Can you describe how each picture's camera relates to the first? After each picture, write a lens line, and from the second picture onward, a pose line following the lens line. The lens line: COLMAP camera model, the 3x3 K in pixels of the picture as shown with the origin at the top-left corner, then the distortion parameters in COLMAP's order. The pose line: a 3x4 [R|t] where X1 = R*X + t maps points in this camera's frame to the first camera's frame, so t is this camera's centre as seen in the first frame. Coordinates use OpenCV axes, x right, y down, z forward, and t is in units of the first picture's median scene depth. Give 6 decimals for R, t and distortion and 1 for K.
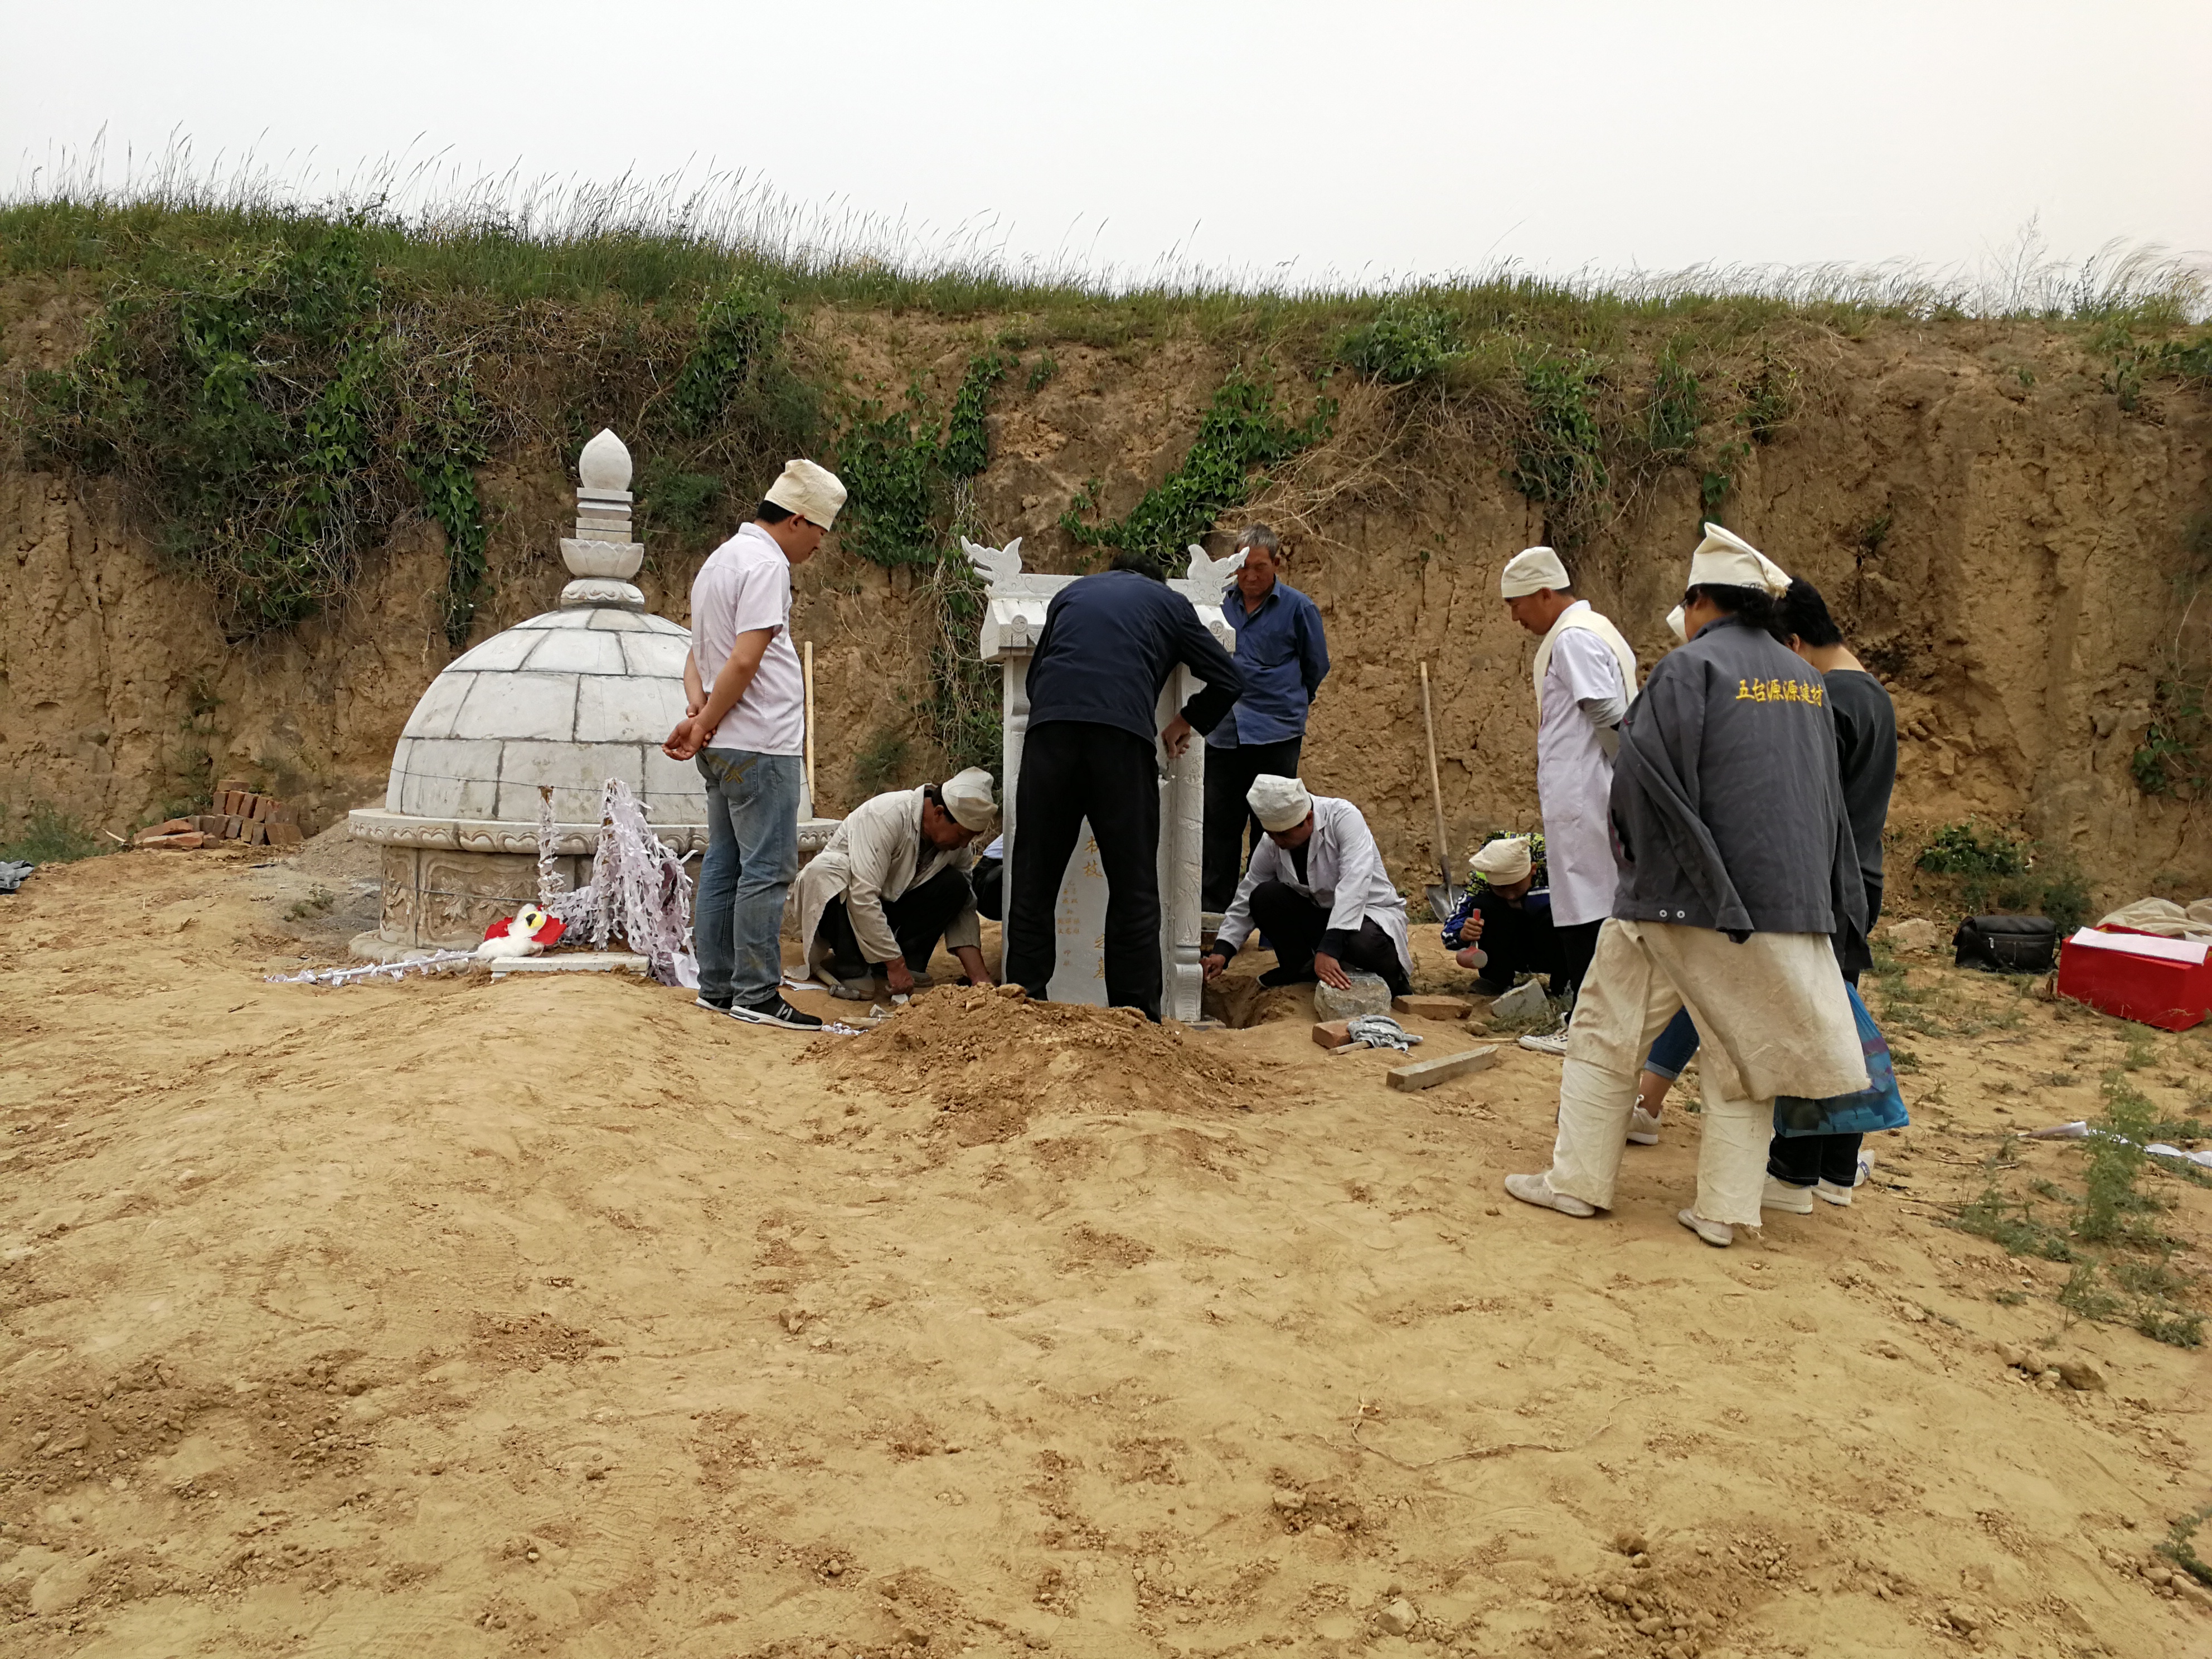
lens RADIAL K [[1765.4, 0, 1094.6], [0, 1765.4, 861.4], [0, 0, 1]] dist [0.037064, -0.023756]
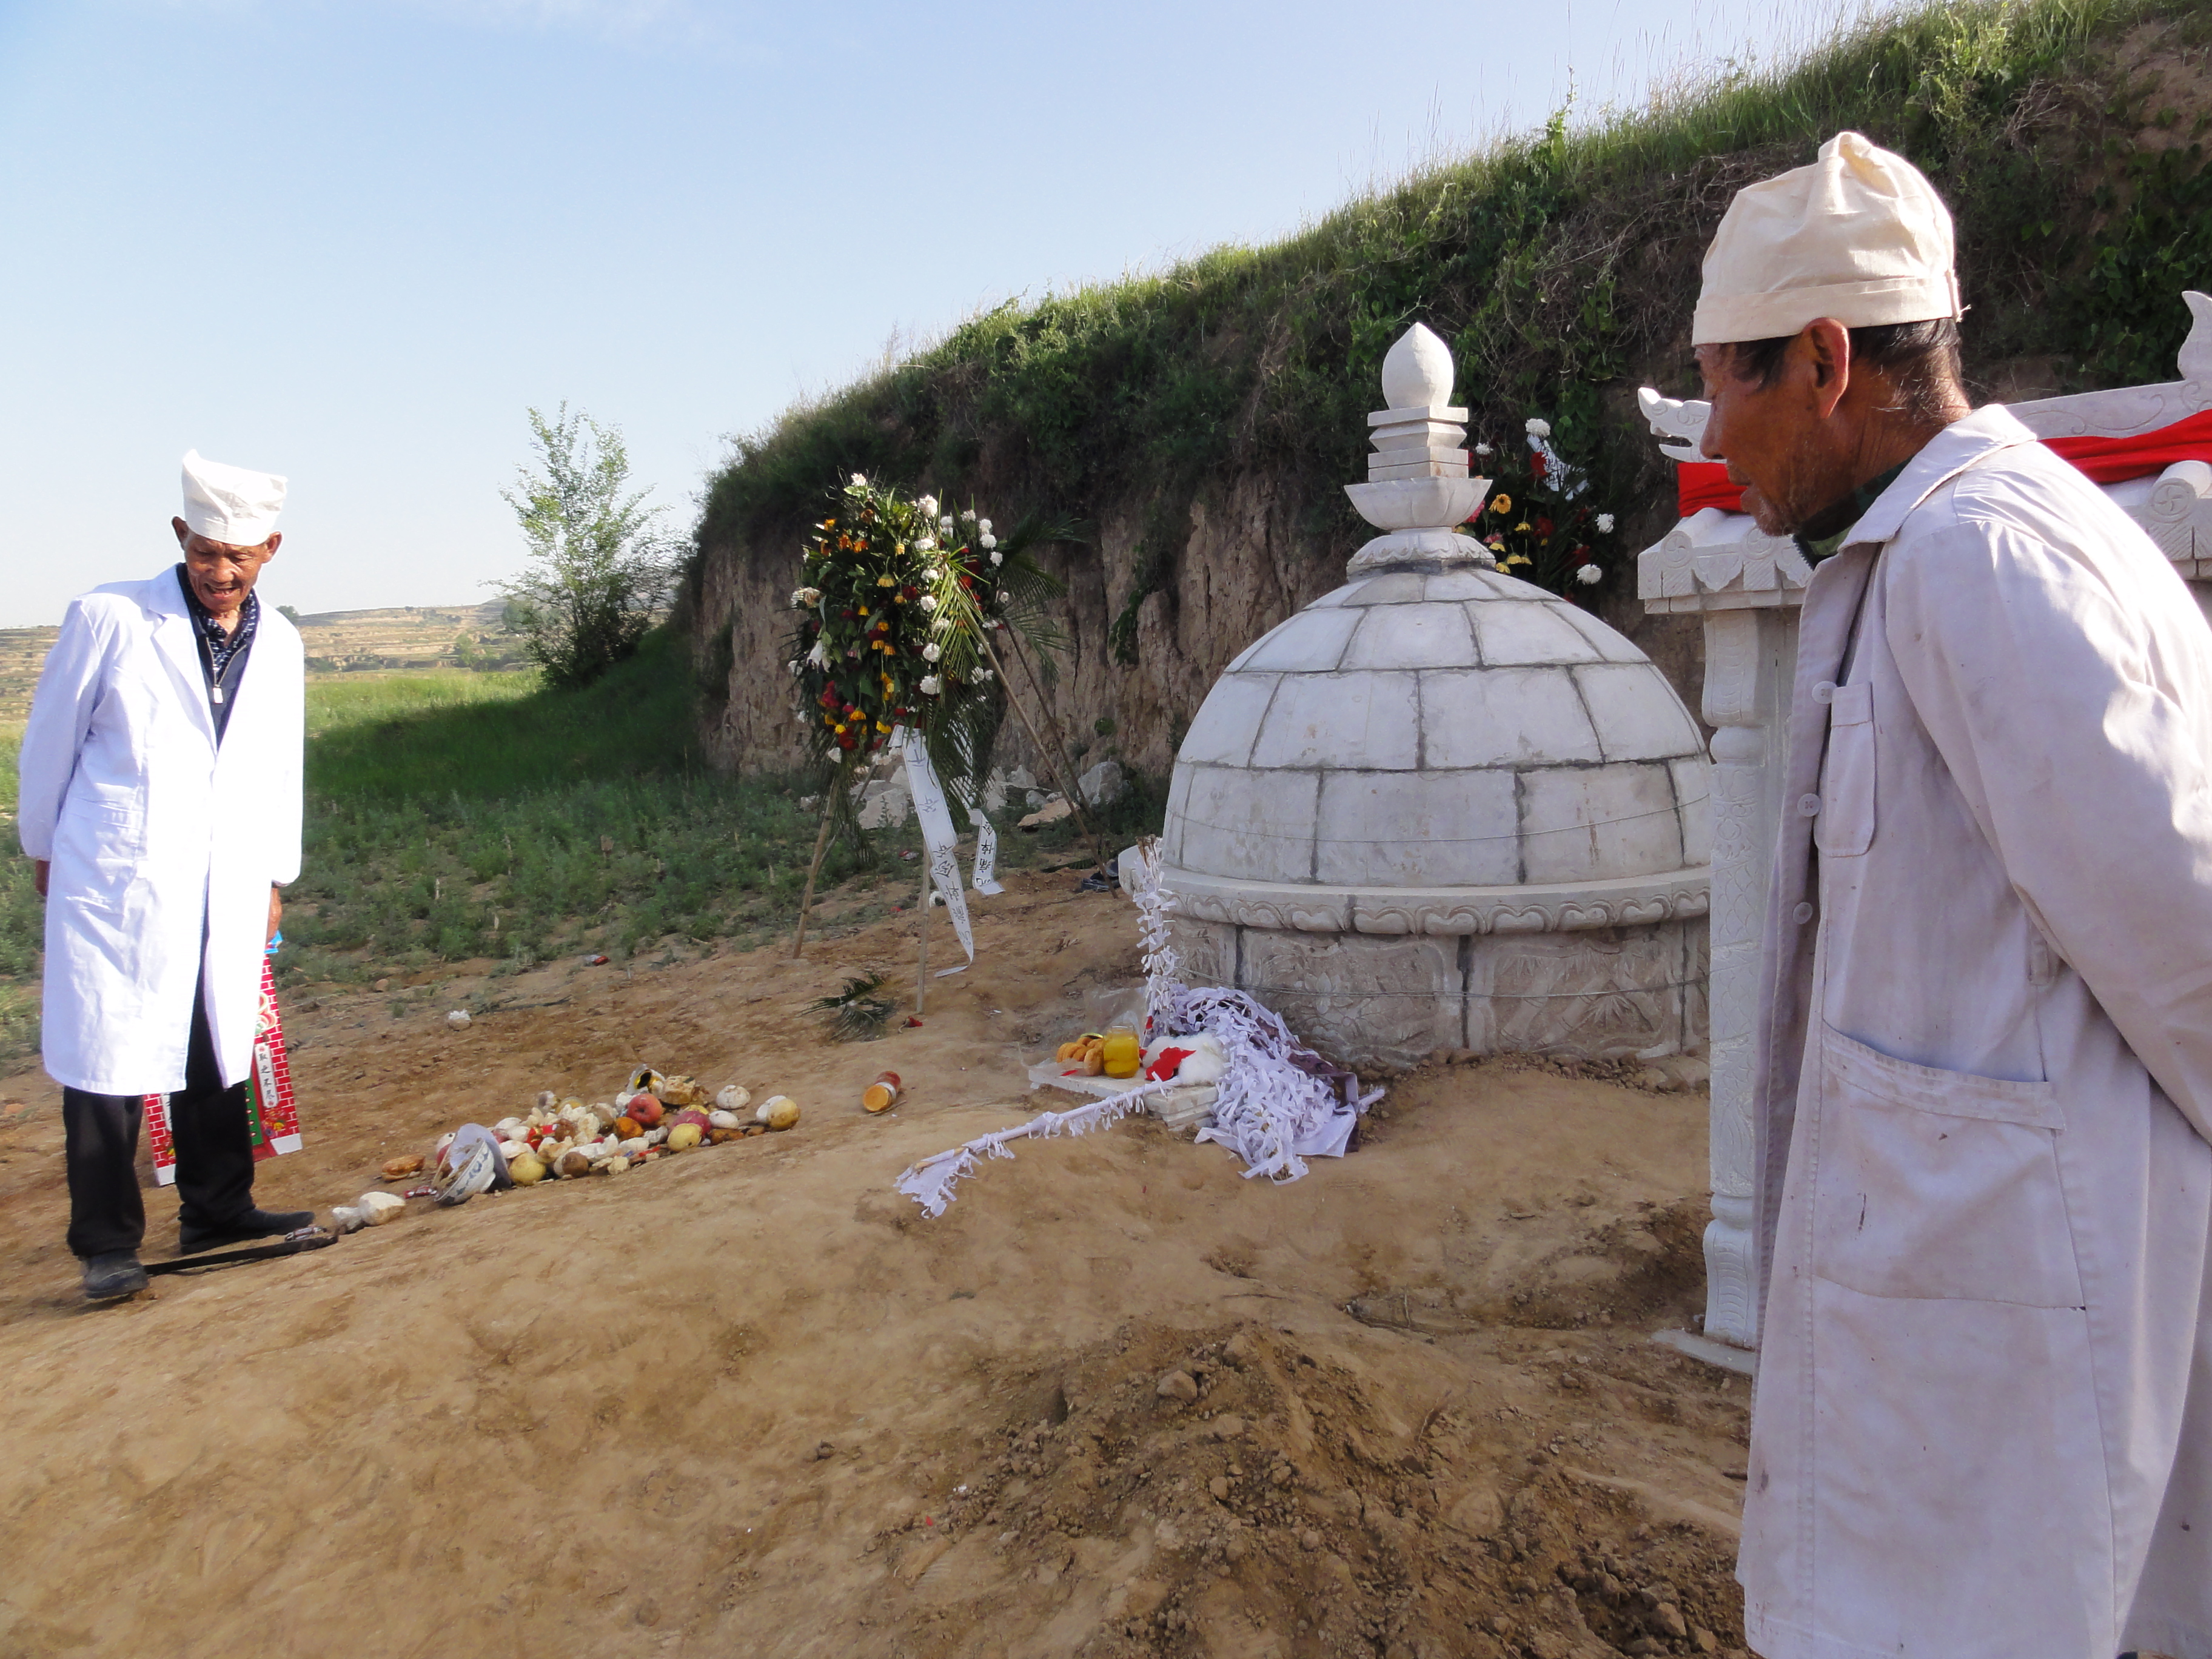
lens RADIAL K [[1552.9, 0, 1112.1], [0, 1552.9, 824.5], [0, 0, 1]] dist [-0.004333, 0.004800]
pose [[0.535124, 0.041346, -0.843761, 0.161580], [0.000833, 0.998775, 0.049470, -0.054163], [0.844773, -0.027175, 0.534434, 0.426629]]
